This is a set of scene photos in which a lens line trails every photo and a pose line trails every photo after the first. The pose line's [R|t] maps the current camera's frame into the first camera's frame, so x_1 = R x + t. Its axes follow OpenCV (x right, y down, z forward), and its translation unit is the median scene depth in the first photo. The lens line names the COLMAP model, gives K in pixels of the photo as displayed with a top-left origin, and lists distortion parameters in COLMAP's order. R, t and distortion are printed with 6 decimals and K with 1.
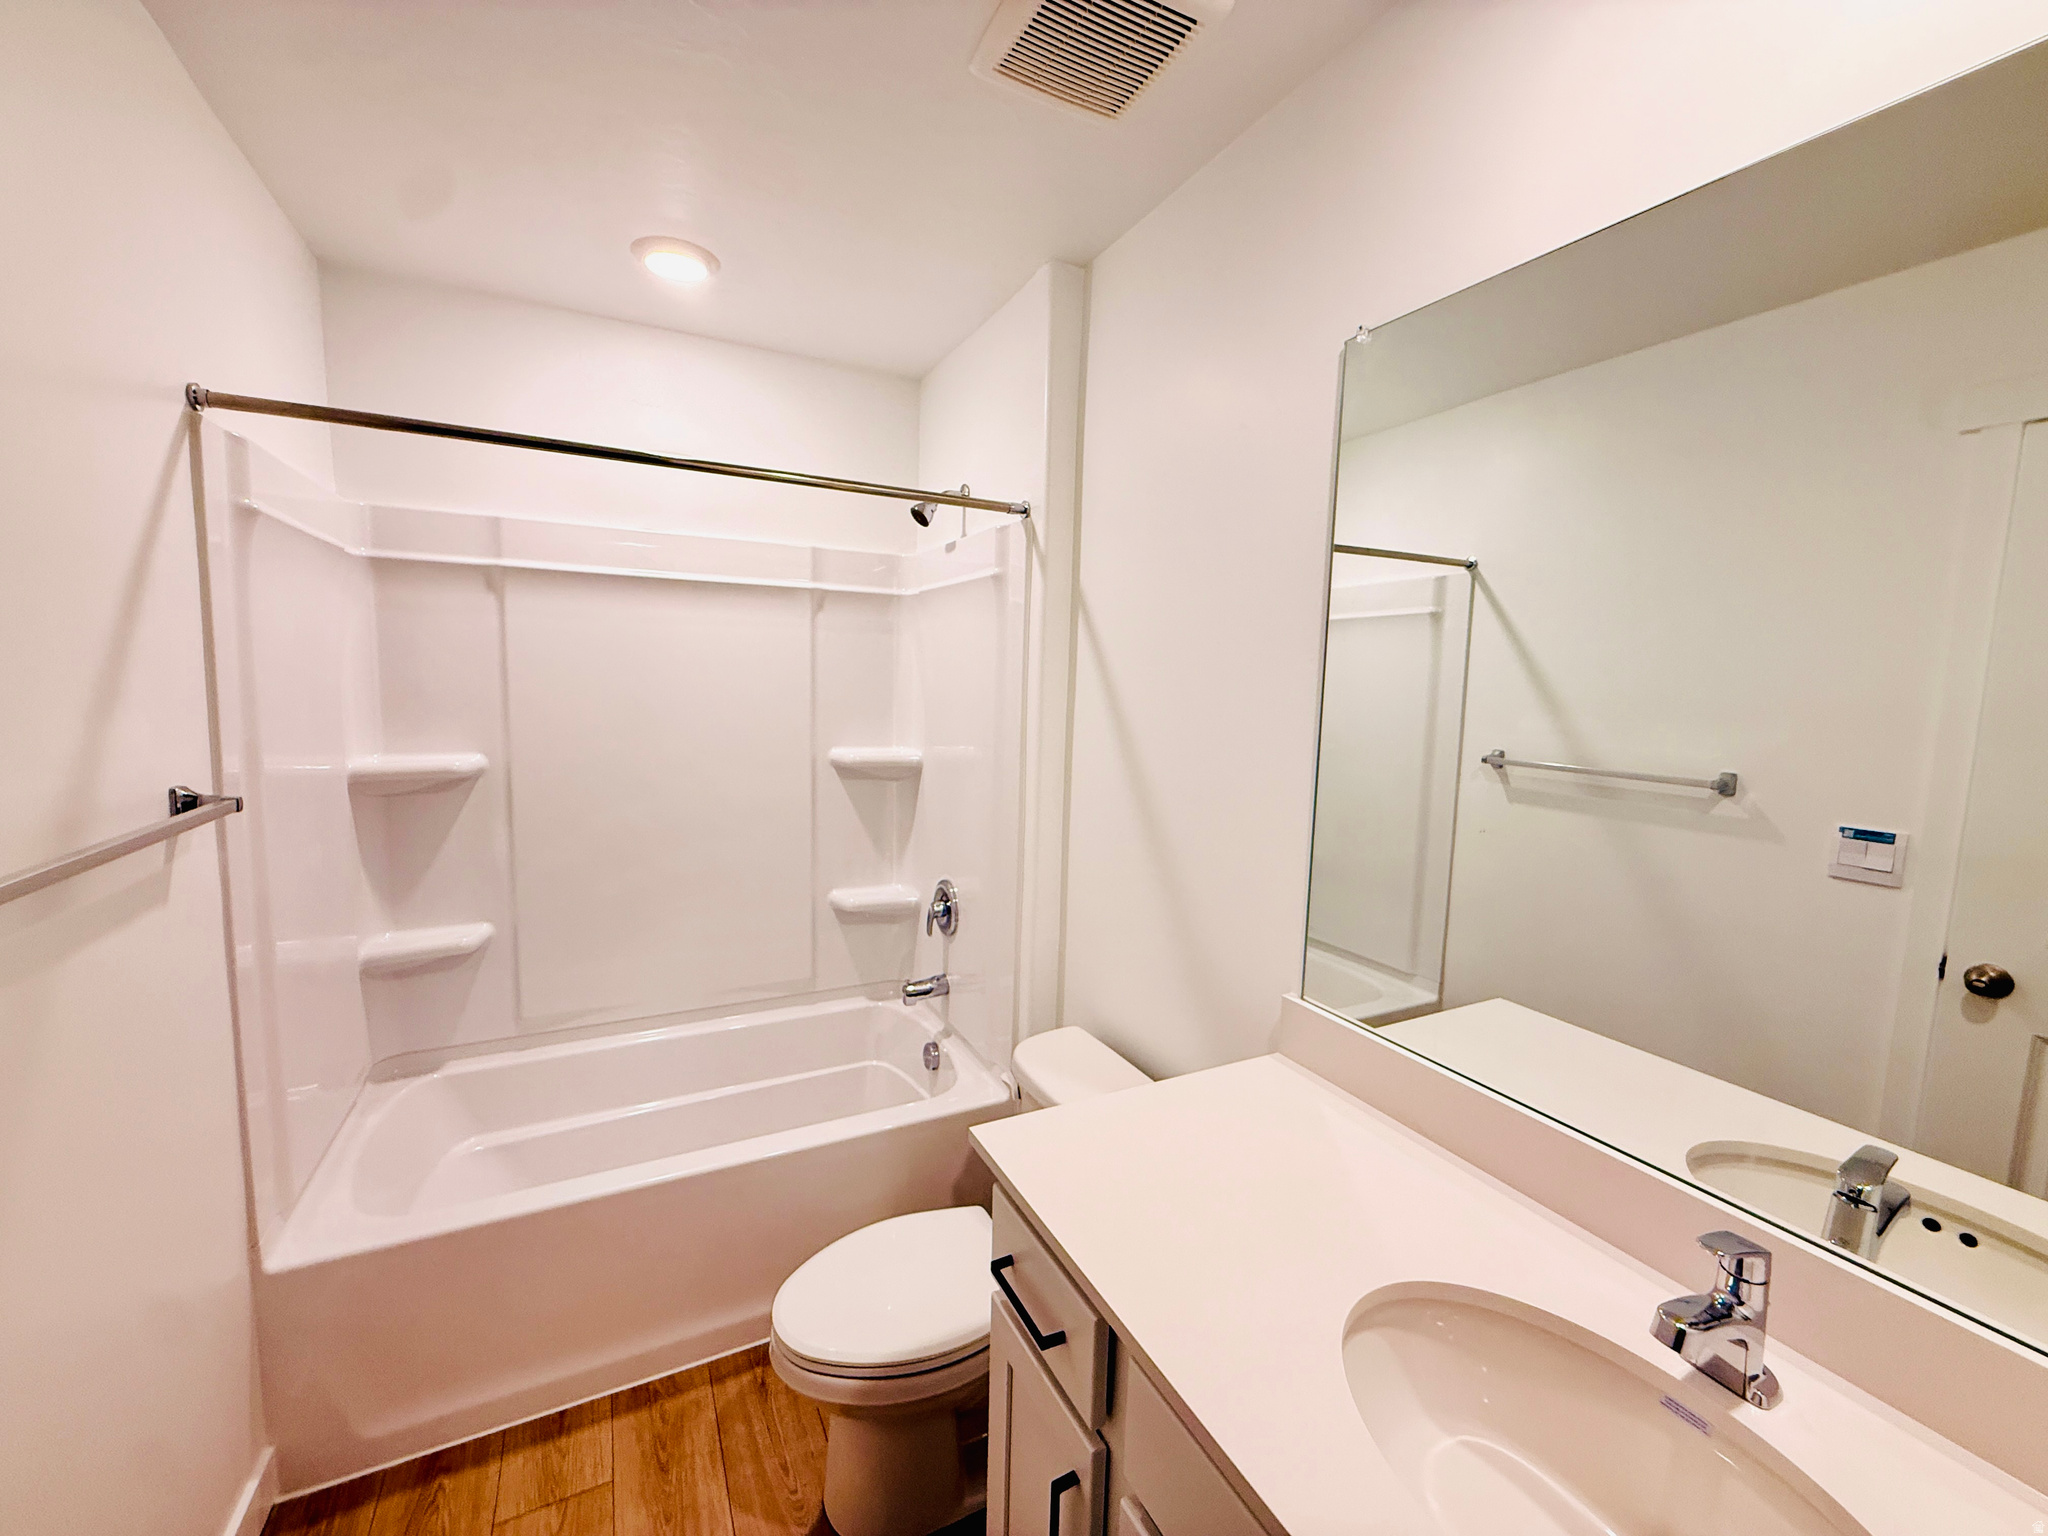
lens RADIAL K [[819.5, 0, 1020.6], [0, 819.5, 765.3], [0, 0, 1]] dist [-0.000198, -0.000124]
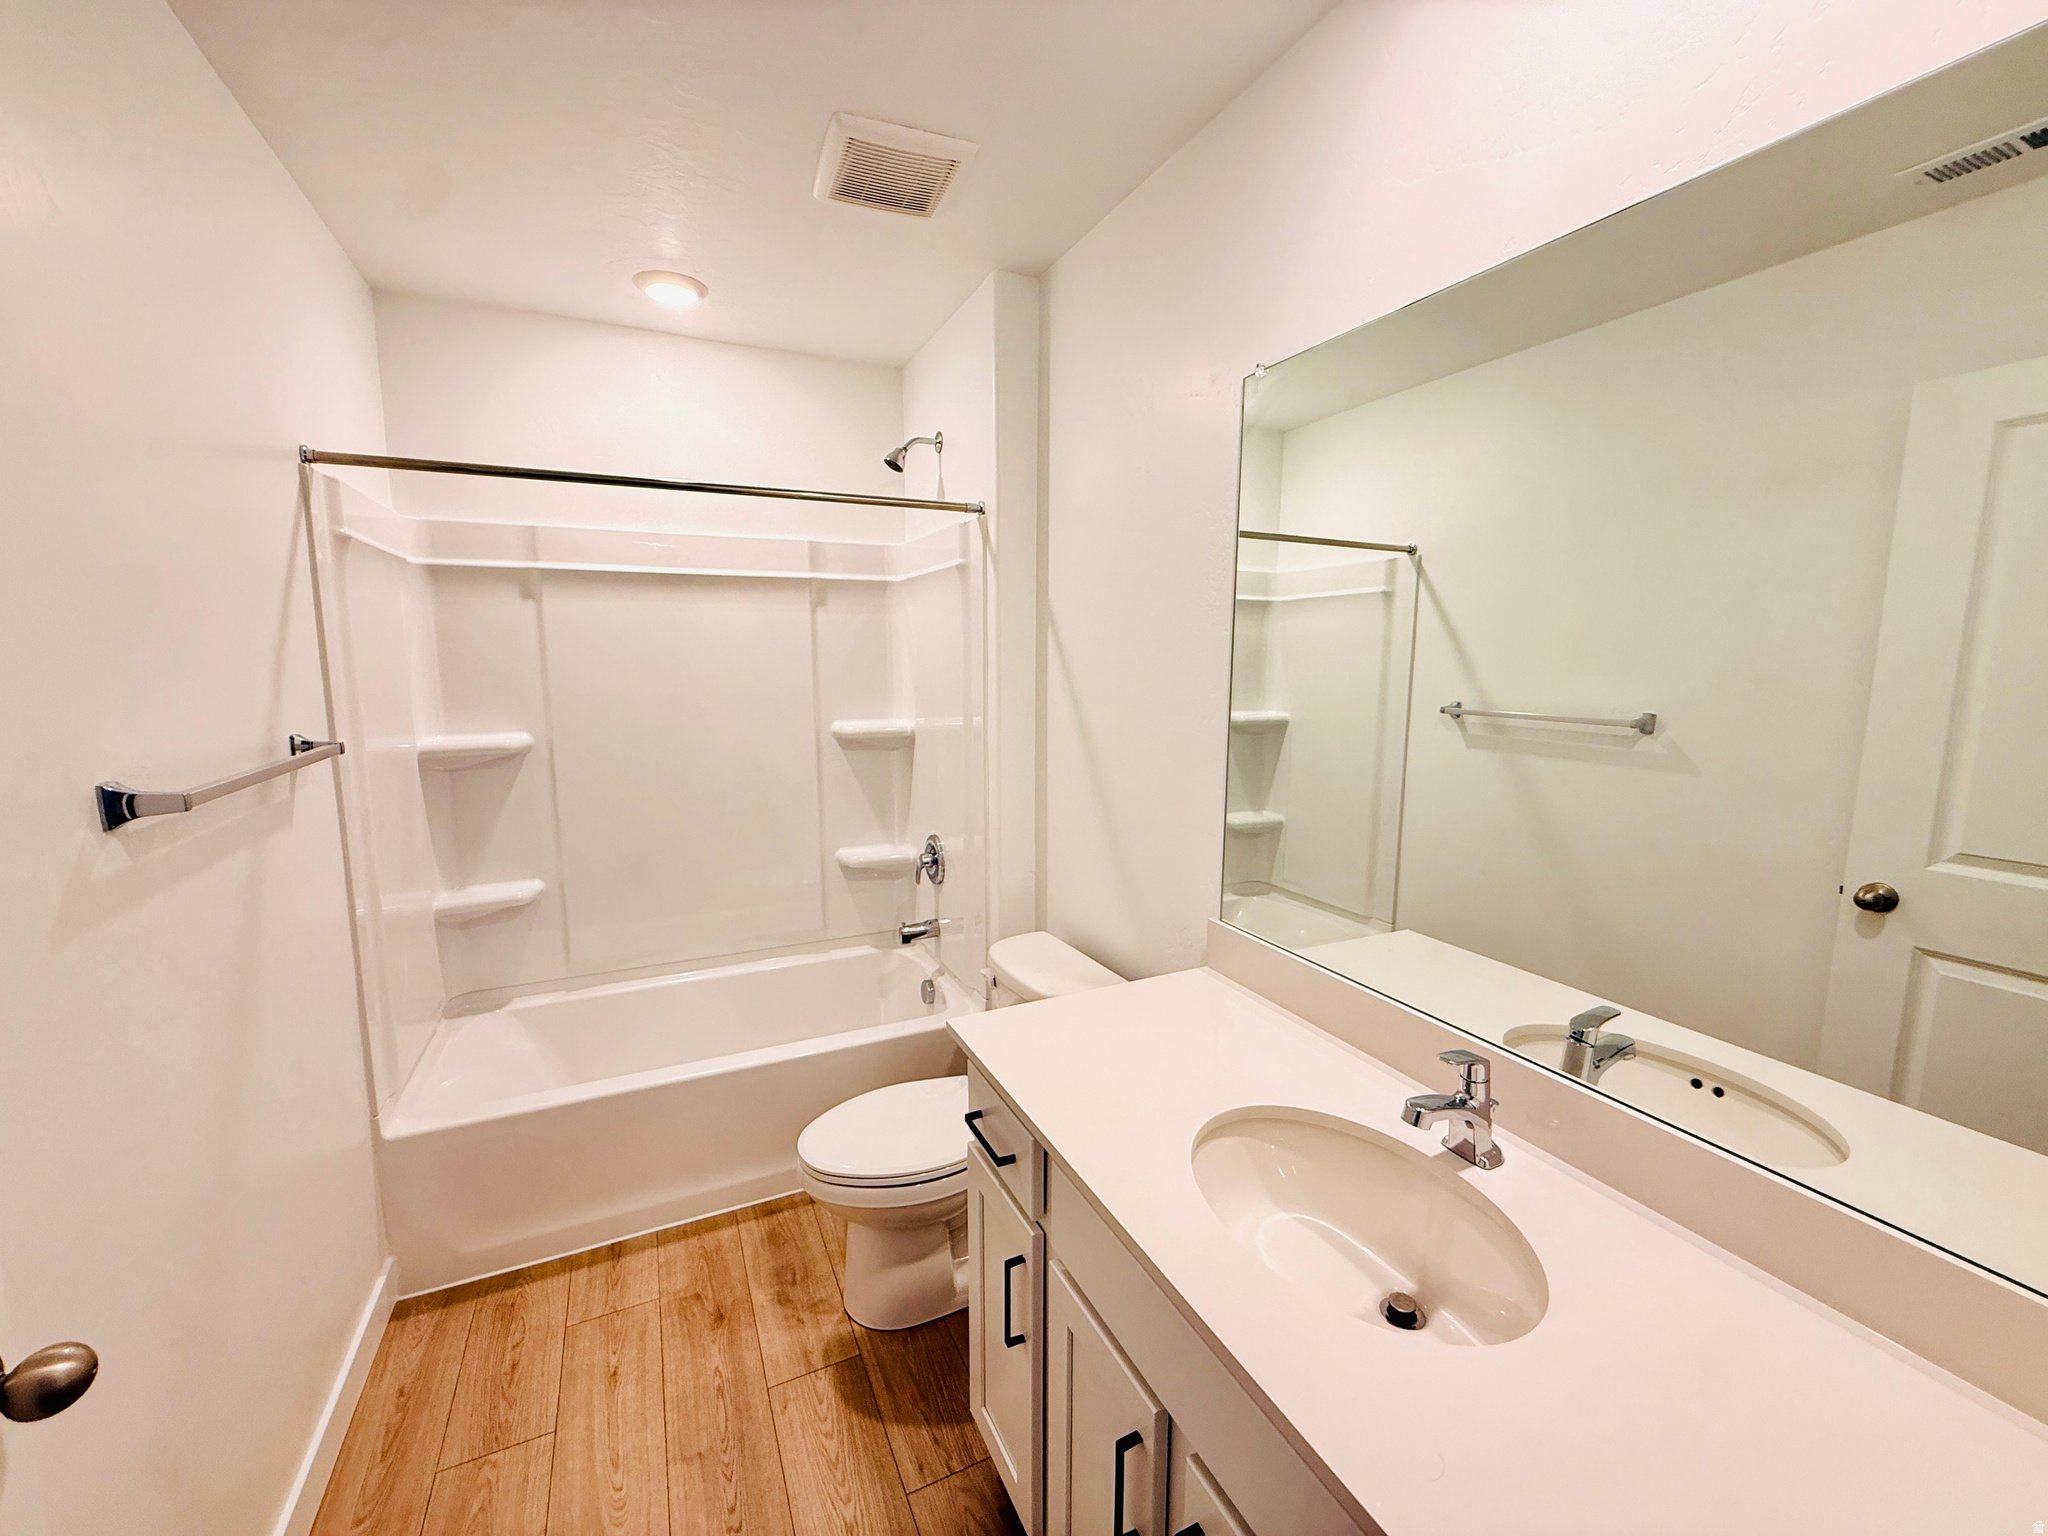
lens RADIAL K [[819.5, 0, 1020.6], [0, 819.5, 765.3], [0, 0, 1]] dist [-0.000198, -0.000124]
pose [[0.999787, -0.020019, -0.005010, 0.042013], [0.020193, 0.999092, 0.037527, 0.001629], [0.004254, -0.037620, 0.999283, -0.160485]]
